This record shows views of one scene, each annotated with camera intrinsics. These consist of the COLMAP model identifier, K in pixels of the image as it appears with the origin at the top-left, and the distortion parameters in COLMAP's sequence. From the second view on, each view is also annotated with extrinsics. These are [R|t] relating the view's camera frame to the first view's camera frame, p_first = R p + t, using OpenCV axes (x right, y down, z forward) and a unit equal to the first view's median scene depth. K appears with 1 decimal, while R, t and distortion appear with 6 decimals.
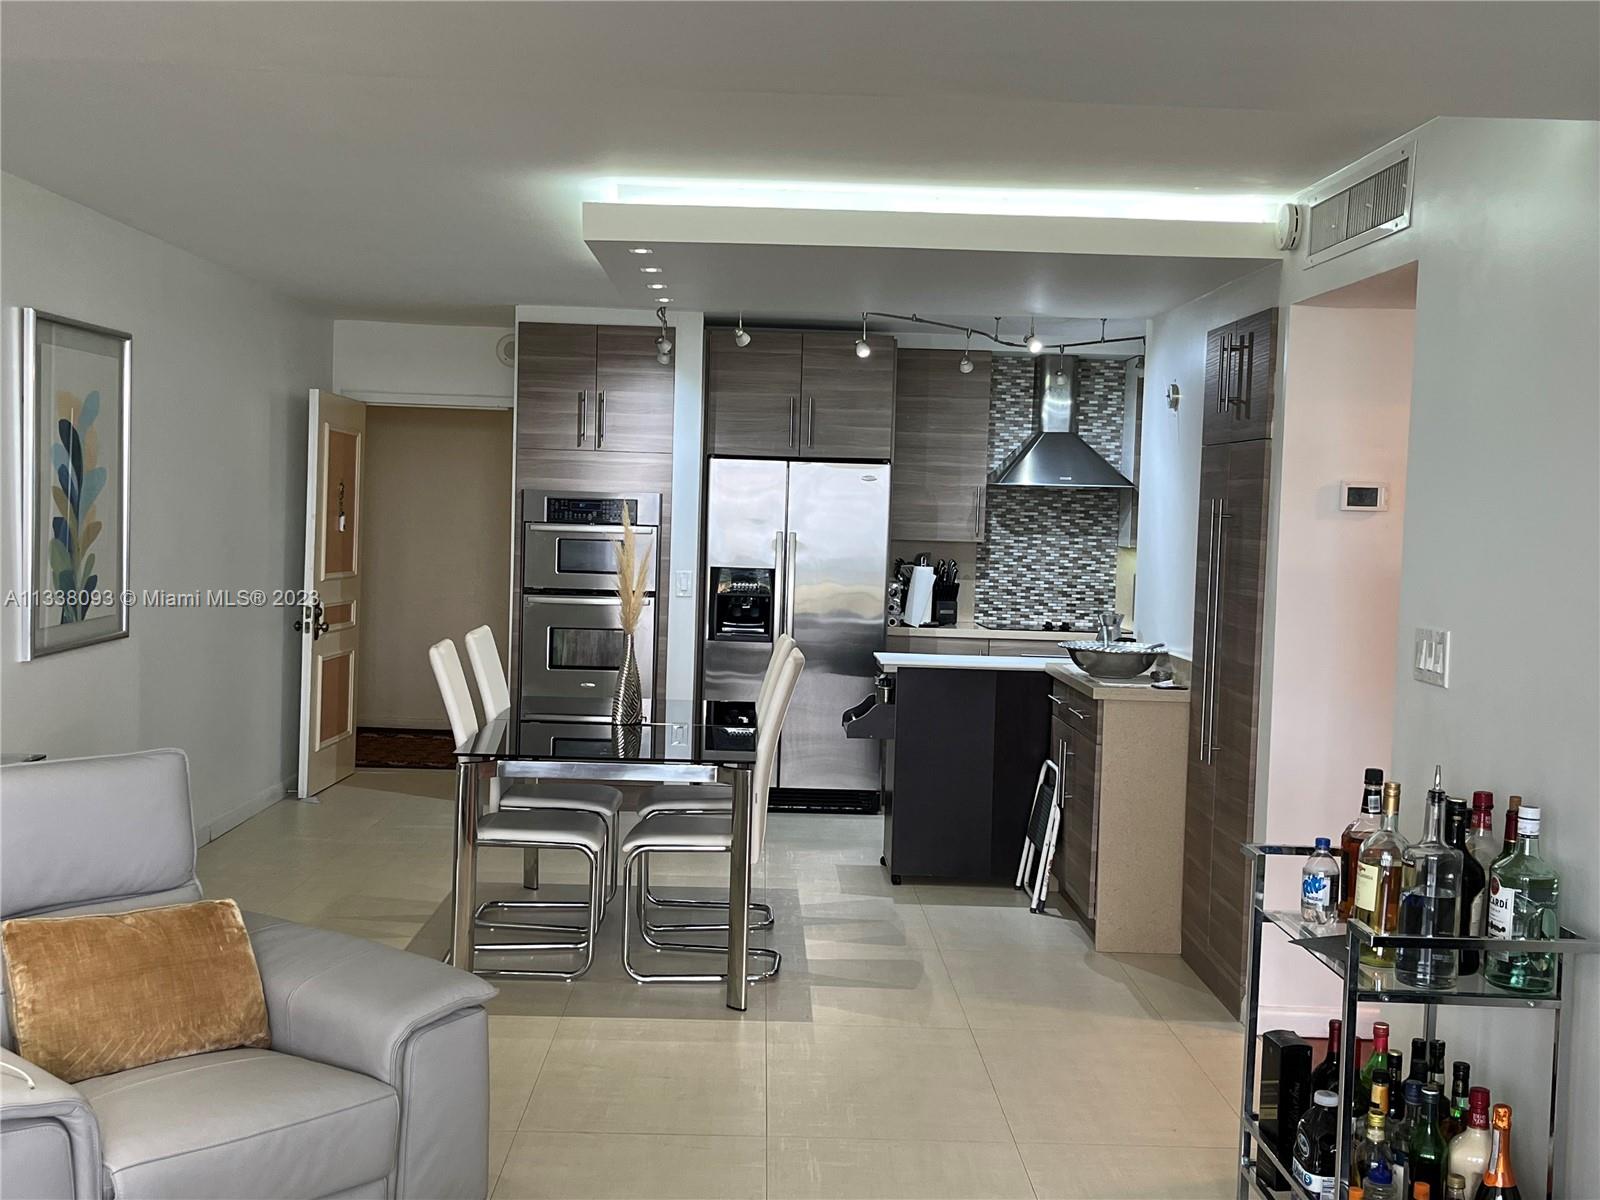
lens RADIAL K [[1736.3, 0, 802.6], [0, 1736.3, 598.4], [0, 0, 1]] dist [0.033154, 0.000000]
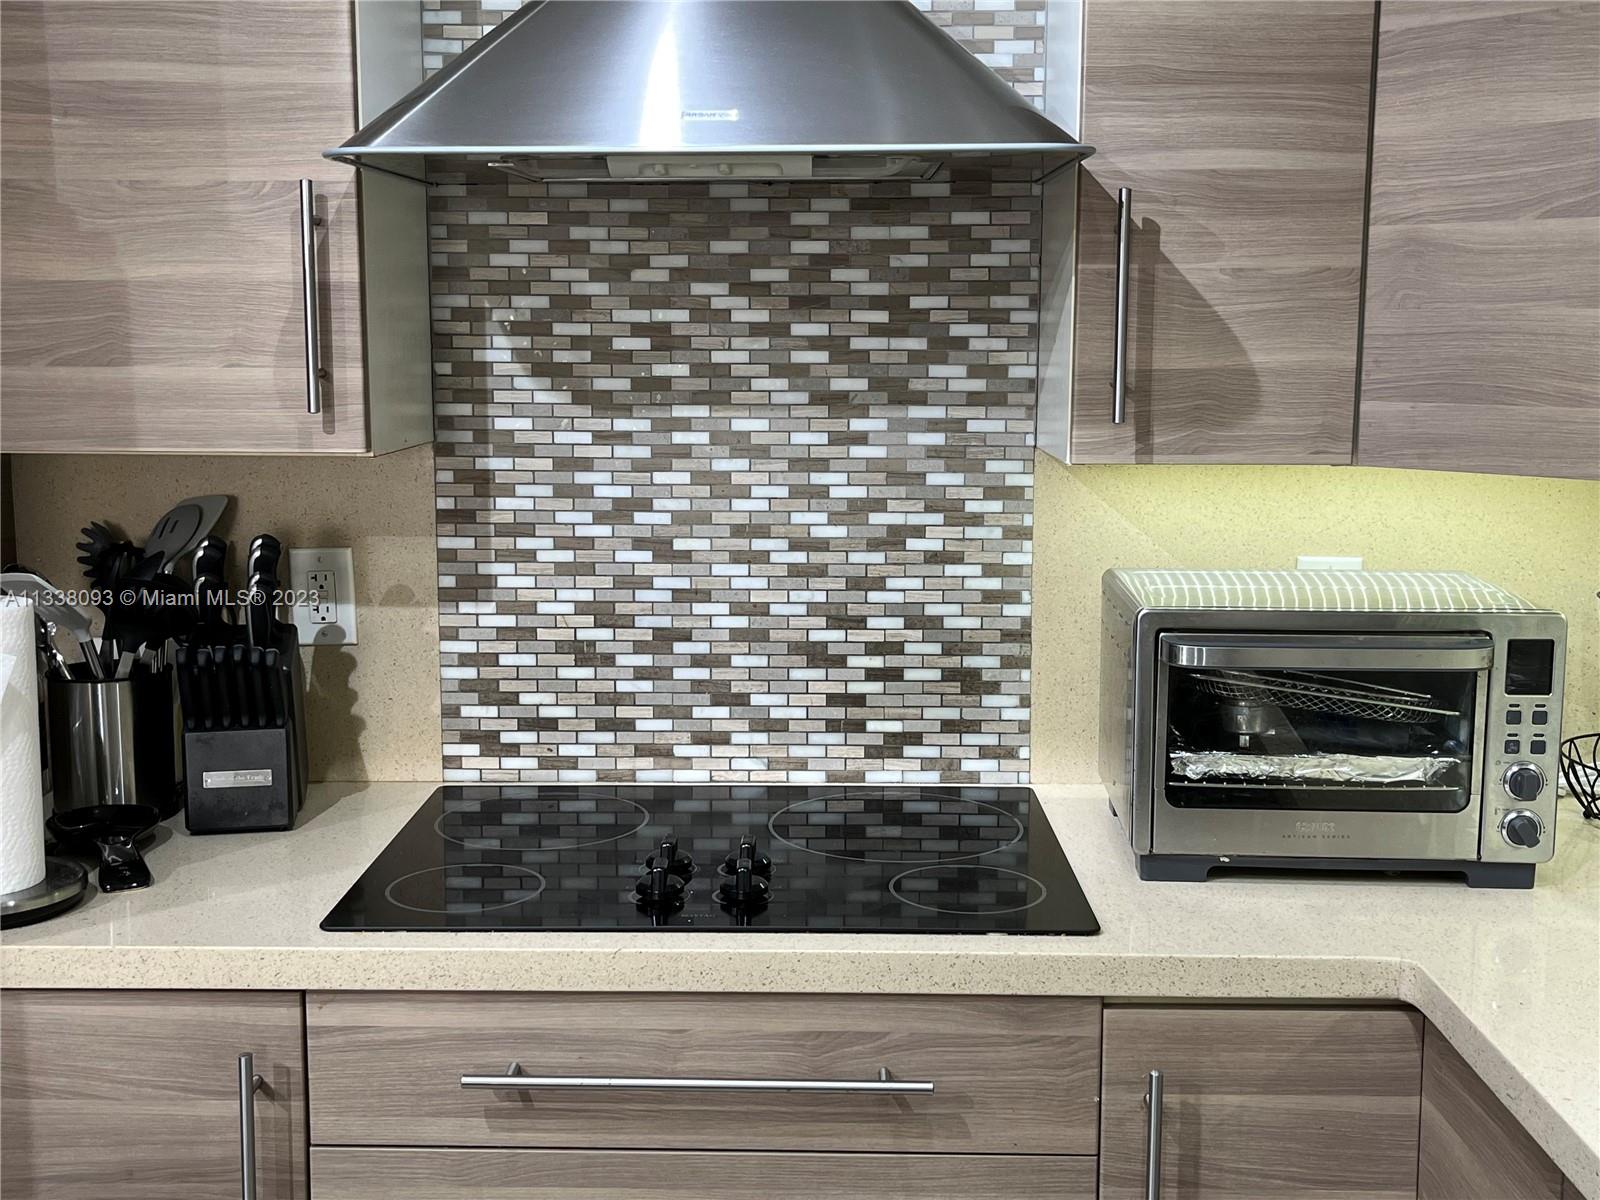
lens RADIAL K [[1736.3, 0, 812.5], [0, 1736.3, 598.5], [0, 0, 1]] dist [0.033154, 0.000000]
pose [[0.999037, -0.022199, -0.037853, 0.183372], [0.025712, 0.995145, 0.094998, -0.037642], [0.035560, -0.095880, 0.994758, 0.880439]]
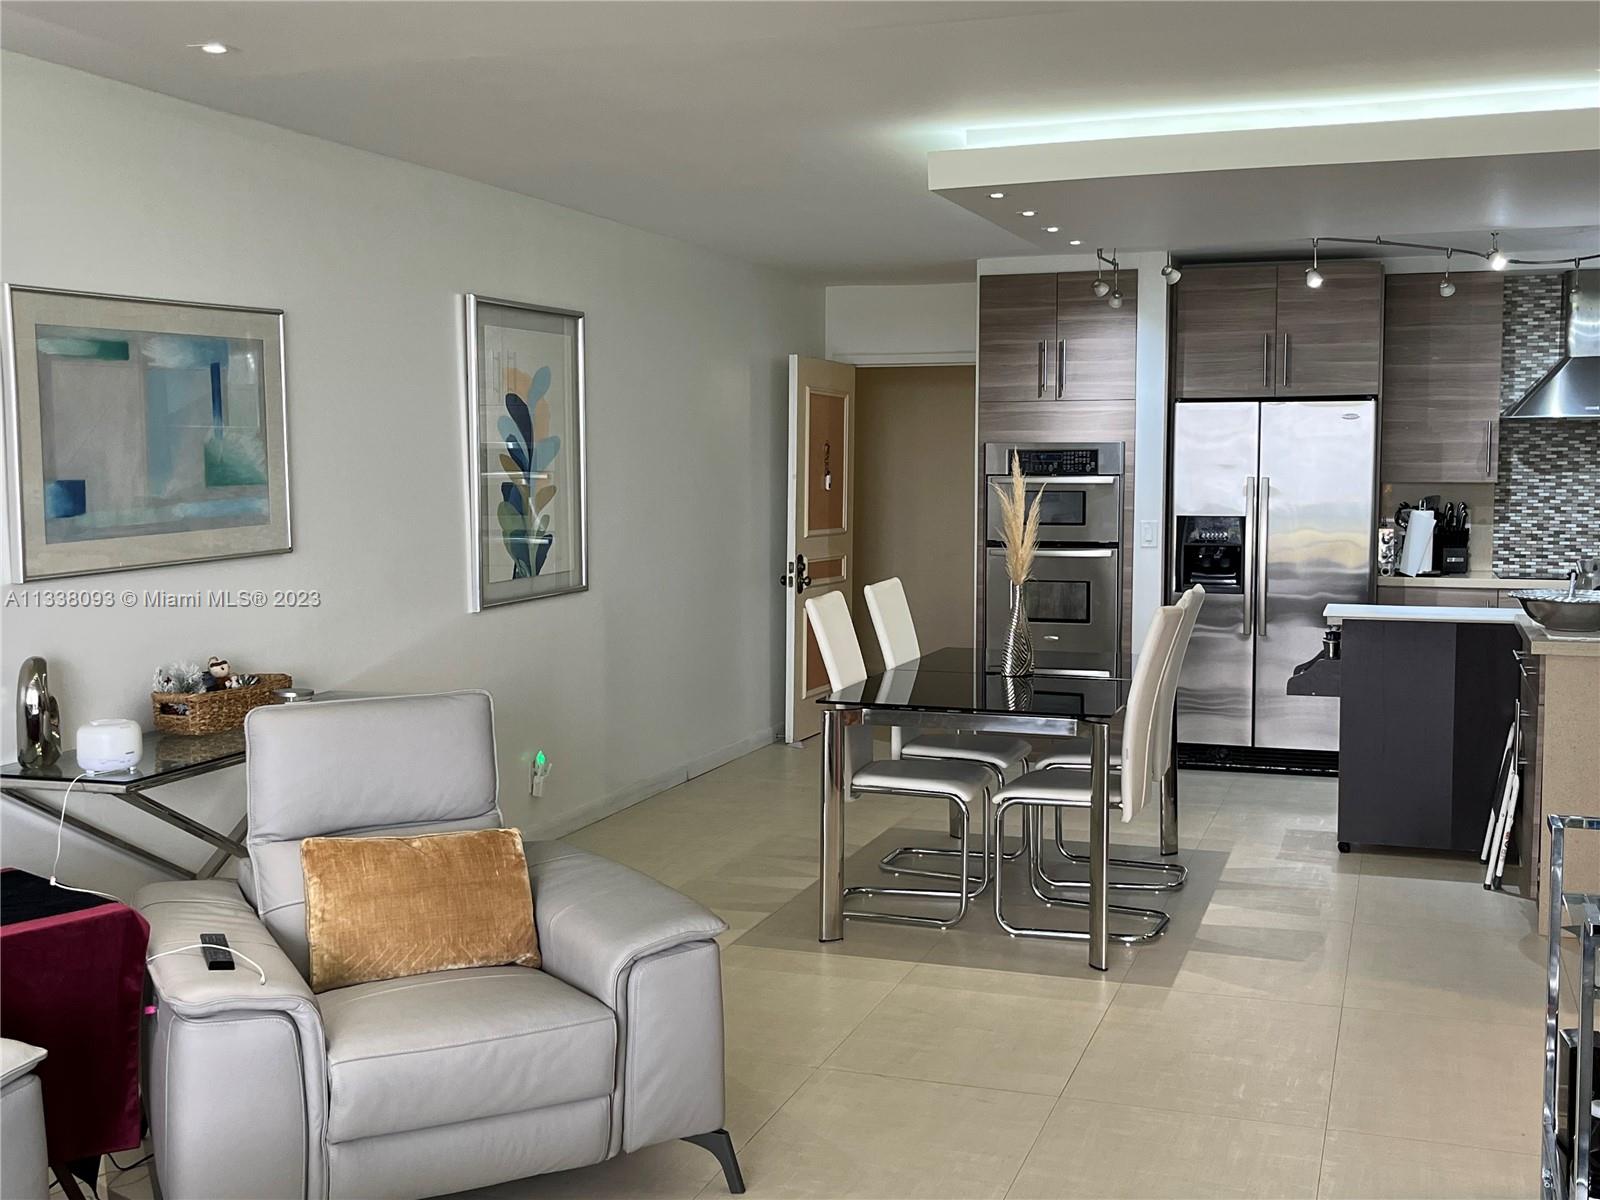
lens RADIAL K [[1736.3, 0, 813.2], [0, 1736.3, 589.4], [0, 0, 1]] dist [0.033154, 0.000000]
pose [[0.939117, -0.006327, -0.343539, 0.090630], [0.013255, 0.999753, 0.017822, 0.002851], [0.343342, -0.021291, 0.938969, 0.021622]]
